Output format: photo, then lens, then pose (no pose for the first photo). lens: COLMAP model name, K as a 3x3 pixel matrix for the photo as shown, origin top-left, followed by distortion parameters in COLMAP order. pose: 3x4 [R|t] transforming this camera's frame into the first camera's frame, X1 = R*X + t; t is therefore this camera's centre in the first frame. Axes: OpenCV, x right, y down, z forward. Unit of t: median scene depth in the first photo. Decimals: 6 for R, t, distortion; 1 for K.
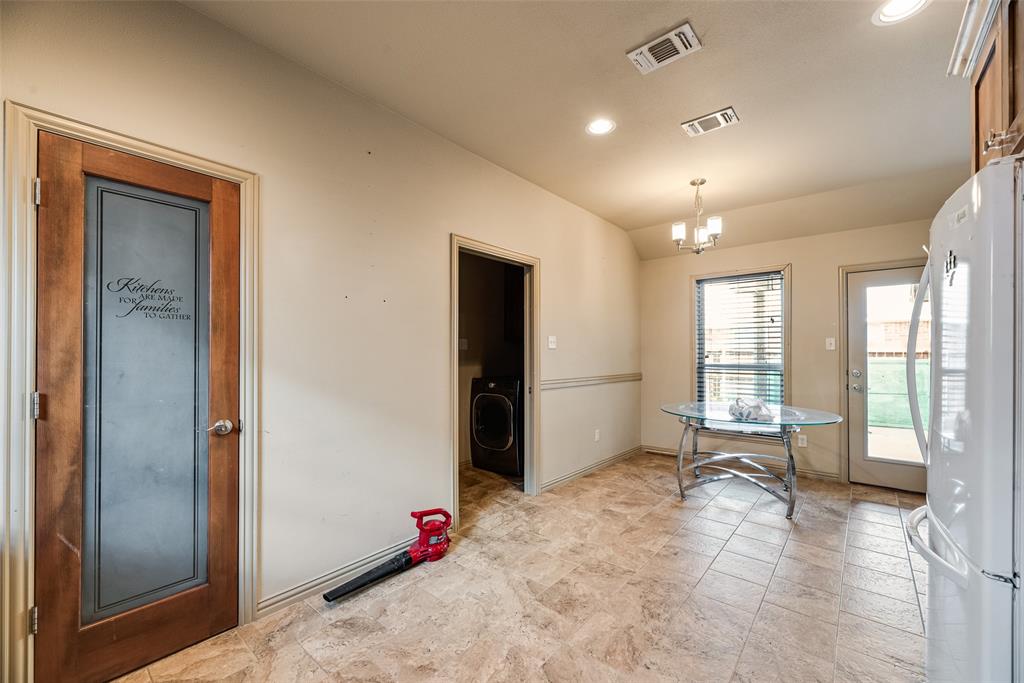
lens RADIAL K [[415.8, 0, 513.3], [0, 415.8, 345.6], [0, 0, 1]] dist [0.001098, 0.001599]
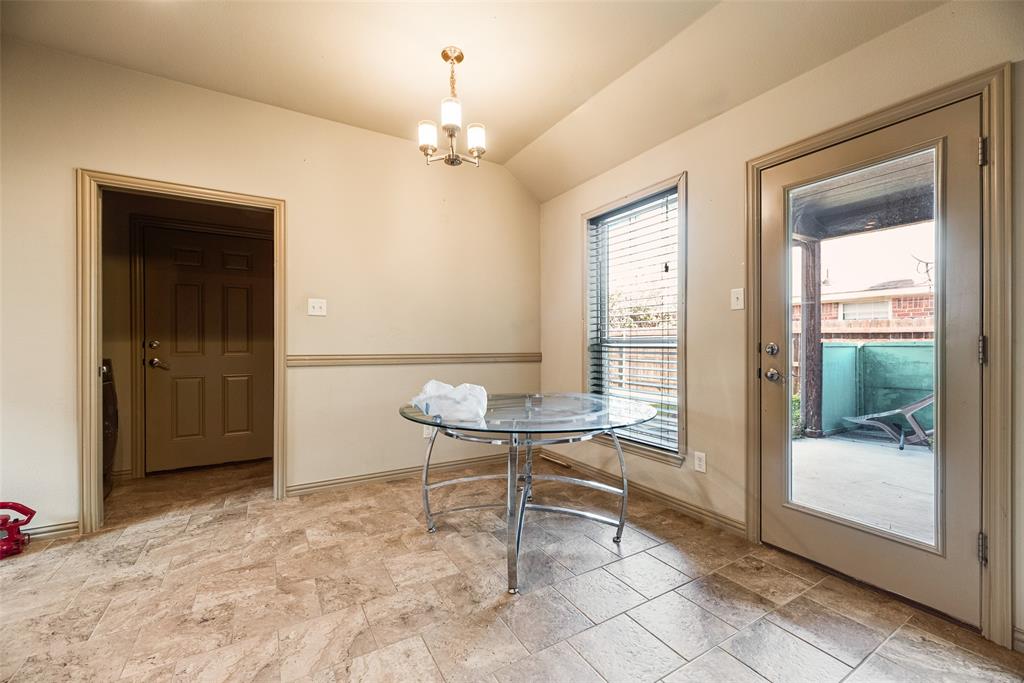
lens RADIAL K [[415.8, 0, 507.7], [0, 415.8, 341.5], [0, 0, 1]] dist [0.001098, 0.001599]
pose [[0.946279, -0.001296, -0.323349, 0.710404], [0.005995, 0.999890, 0.013537, 0.050201], [0.323296, -0.014748, 0.946183, 0.385483]]
